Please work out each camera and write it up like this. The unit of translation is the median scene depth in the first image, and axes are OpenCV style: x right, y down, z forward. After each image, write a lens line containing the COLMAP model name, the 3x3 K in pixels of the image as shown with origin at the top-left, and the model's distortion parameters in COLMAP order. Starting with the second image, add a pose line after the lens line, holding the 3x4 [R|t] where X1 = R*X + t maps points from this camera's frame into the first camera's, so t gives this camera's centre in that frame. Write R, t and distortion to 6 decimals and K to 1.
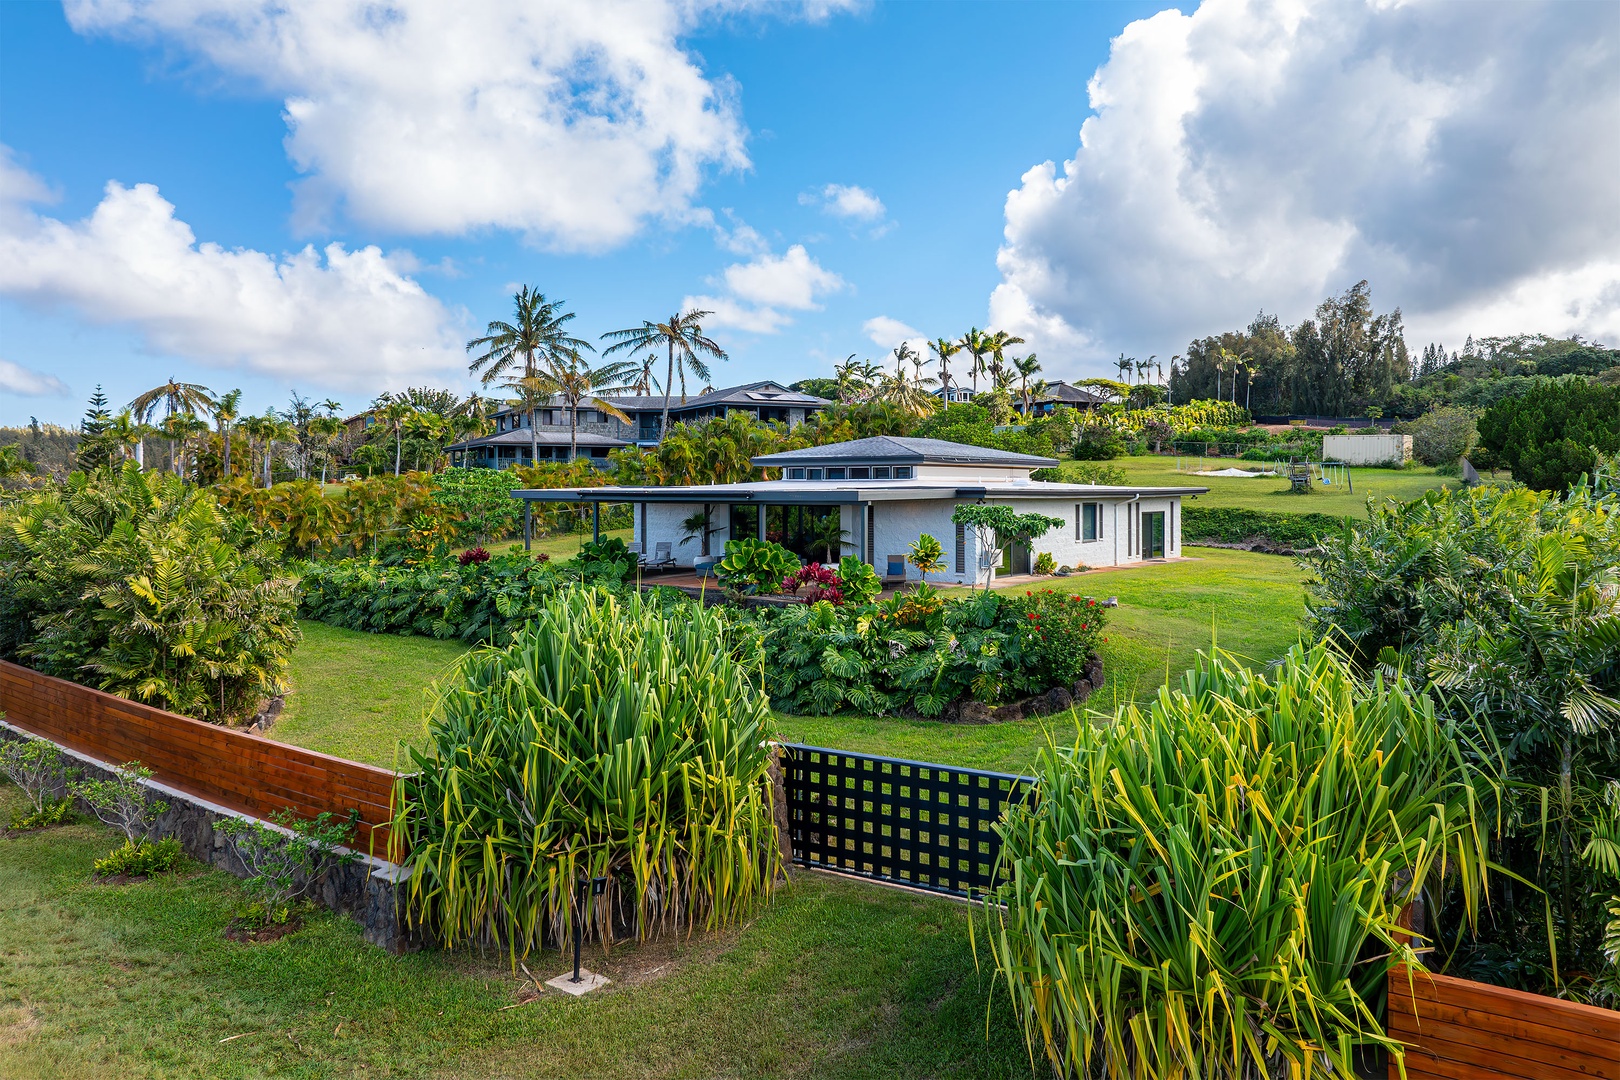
lens RADIAL K [[1113.8, 0, 810.0], [0, 1113.8, 540.0], [0, 0, 1]] dist [0.001632, -0.001562]
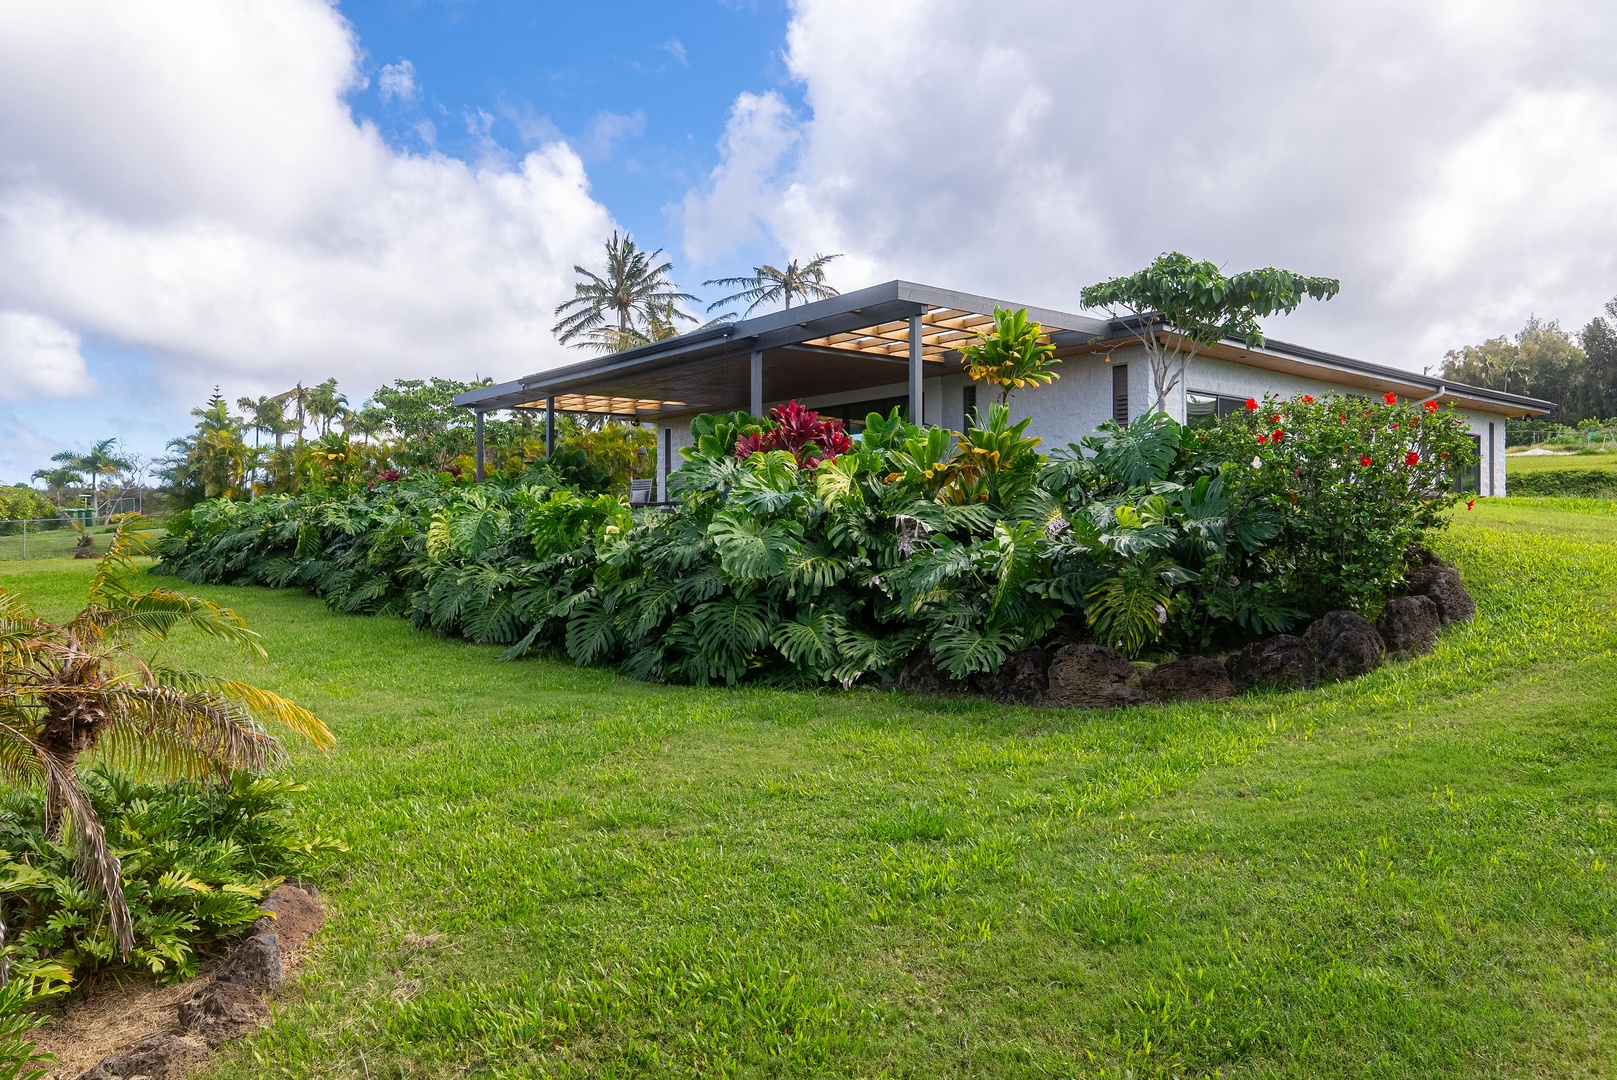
lens RADIAL K [[1111.7, 0, 808.5], [0, 1111.7, 540.0], [0, 0, 1]] dist [0.001632, -0.001562]
pose [[0.983095, 0.002210, -0.183080, 0.117739], [-0.010985, 0.998838, -0.046928, 0.122161], [0.182764, 0.048146, 0.981977, 0.600377]]
